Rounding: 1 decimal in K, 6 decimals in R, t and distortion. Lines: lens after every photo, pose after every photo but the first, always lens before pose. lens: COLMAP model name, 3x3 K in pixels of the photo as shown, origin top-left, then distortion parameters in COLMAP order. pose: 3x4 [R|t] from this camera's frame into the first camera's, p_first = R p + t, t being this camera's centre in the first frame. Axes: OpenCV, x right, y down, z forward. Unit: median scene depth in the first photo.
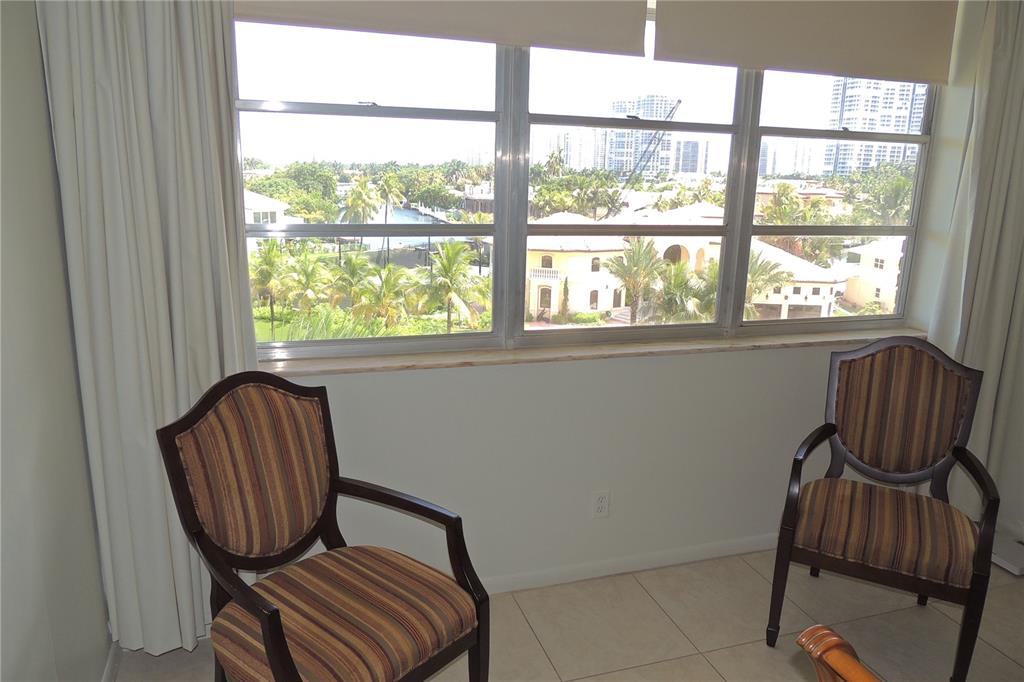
lens RADIAL K [[731.9, 0, 507.4], [0, 731.9, 337.9], [0, 0, 1]] dist [-0.010026, 0.001324]
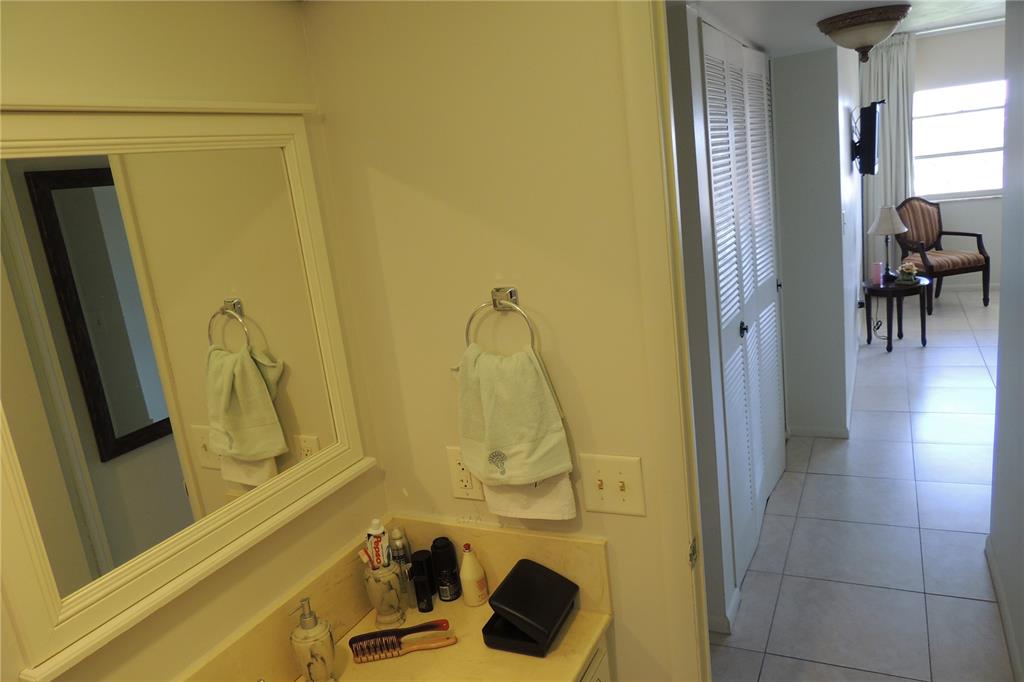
lens RADIAL K [[731.9, 0, 510.7], [0, 731.9, 339.0], [0, 0, 1]] dist [-0.010026, 0.001324]
pose [[0.705663, 0.045976, -0.707054, 0.755103], [-0.021916, 0.998831, 0.043075, 0.594046], [0.708208, -0.014901, 0.705846, -2.744438]]
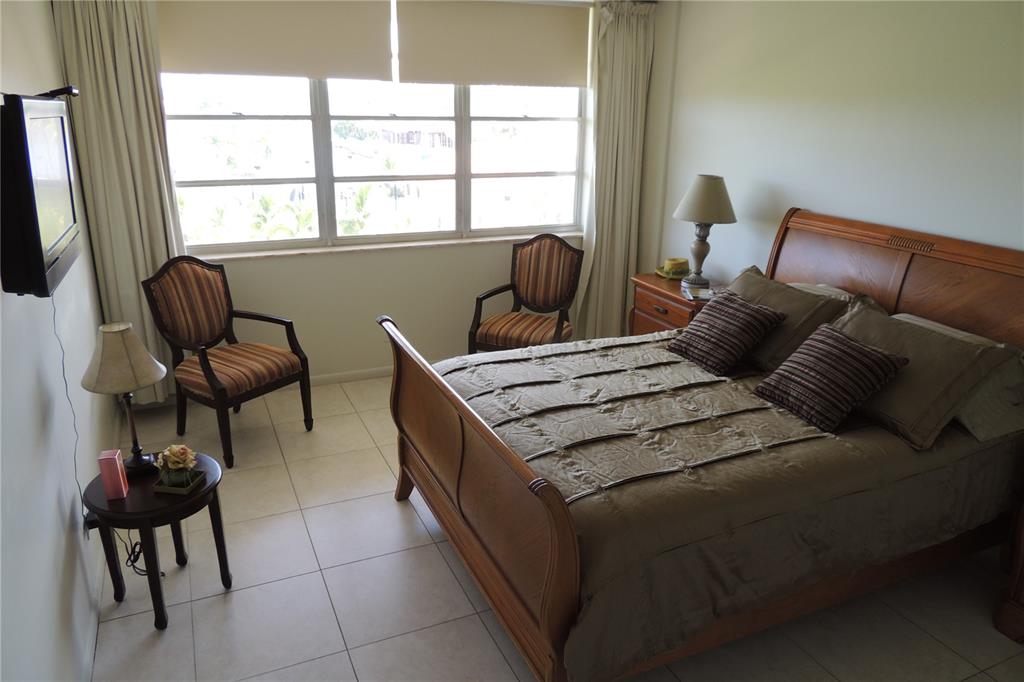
lens RADIAL K [[731.9, 0, 515.7], [0, 731.9, 338.6], [0, 0, 1]] dist [-0.010026, 0.001324]
pose [[0.993284, -0.041882, 0.107859, 0.328974], [0.031573, 0.994922, 0.095572, 0.106093], [-0.111314, -0.091525, 0.989562, -1.104024]]
